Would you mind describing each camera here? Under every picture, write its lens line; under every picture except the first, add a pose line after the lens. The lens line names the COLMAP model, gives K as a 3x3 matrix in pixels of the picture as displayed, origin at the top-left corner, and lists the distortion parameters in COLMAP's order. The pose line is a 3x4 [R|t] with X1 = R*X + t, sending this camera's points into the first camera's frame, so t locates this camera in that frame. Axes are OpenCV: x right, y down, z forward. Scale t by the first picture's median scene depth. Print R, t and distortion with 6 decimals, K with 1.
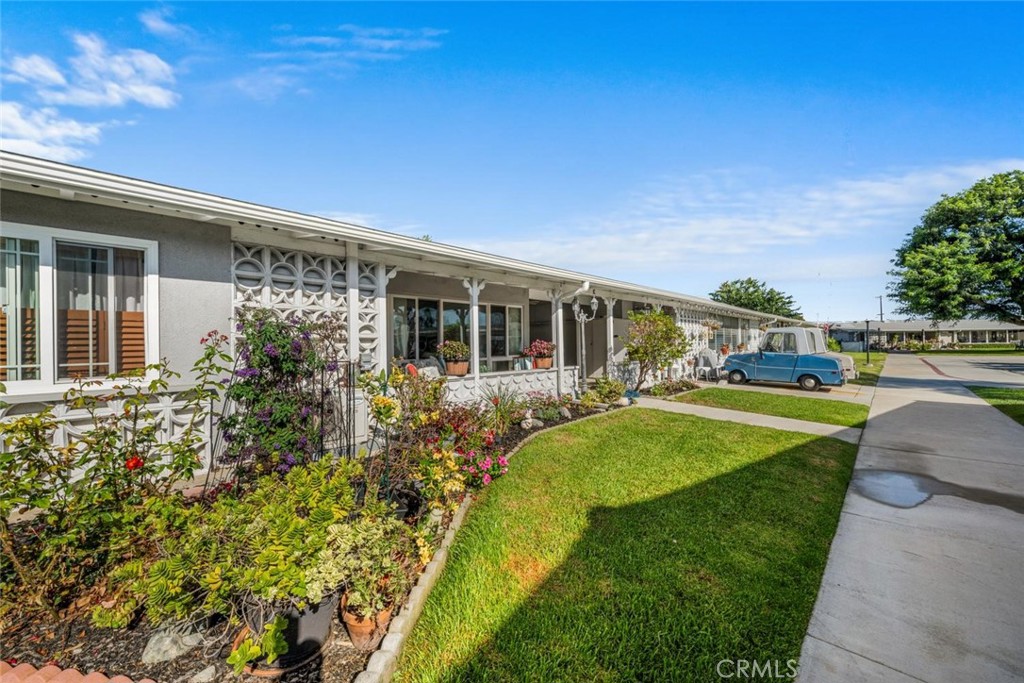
lens RADIAL K [[414.3, 0, 508.4], [0, 414.3, 339.4], [0, 0, 1]] dist [0.000157, 0.001153]
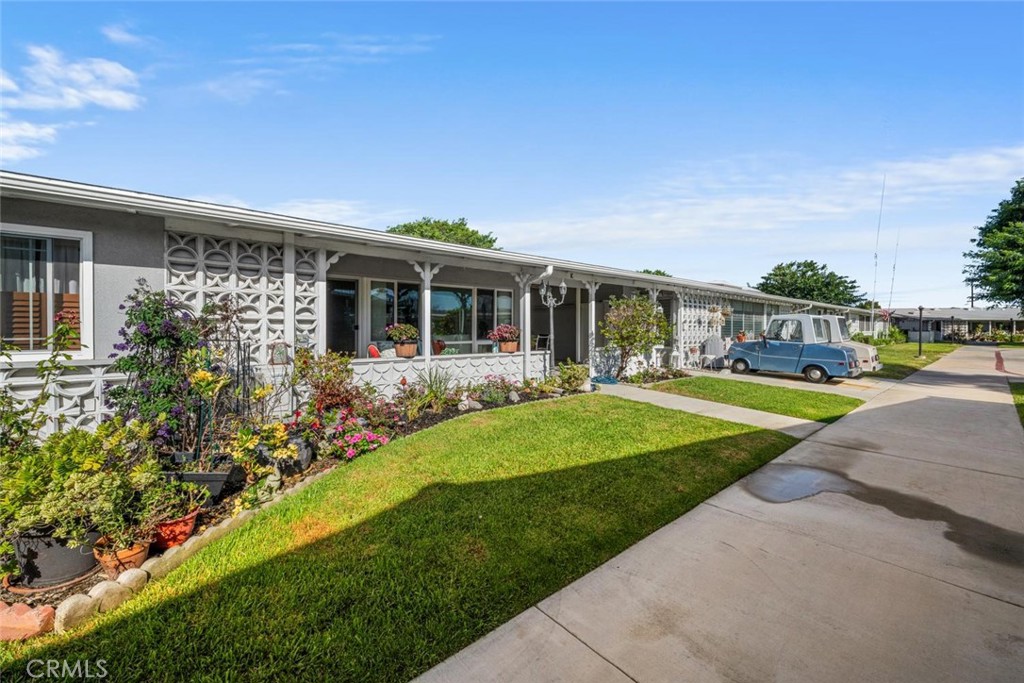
lens RADIAL K [[414.3, 0, 484.7], [0, 414.3, 335.6], [0, 0, 1]] dist [0.000157, 0.001153]
pose [[0.994303, 0.016981, -0.105231, 0.226529], [-0.013786, 0.999424, 0.031022, -0.002143], [0.105697, -0.029395, 0.993964, -0.011968]]
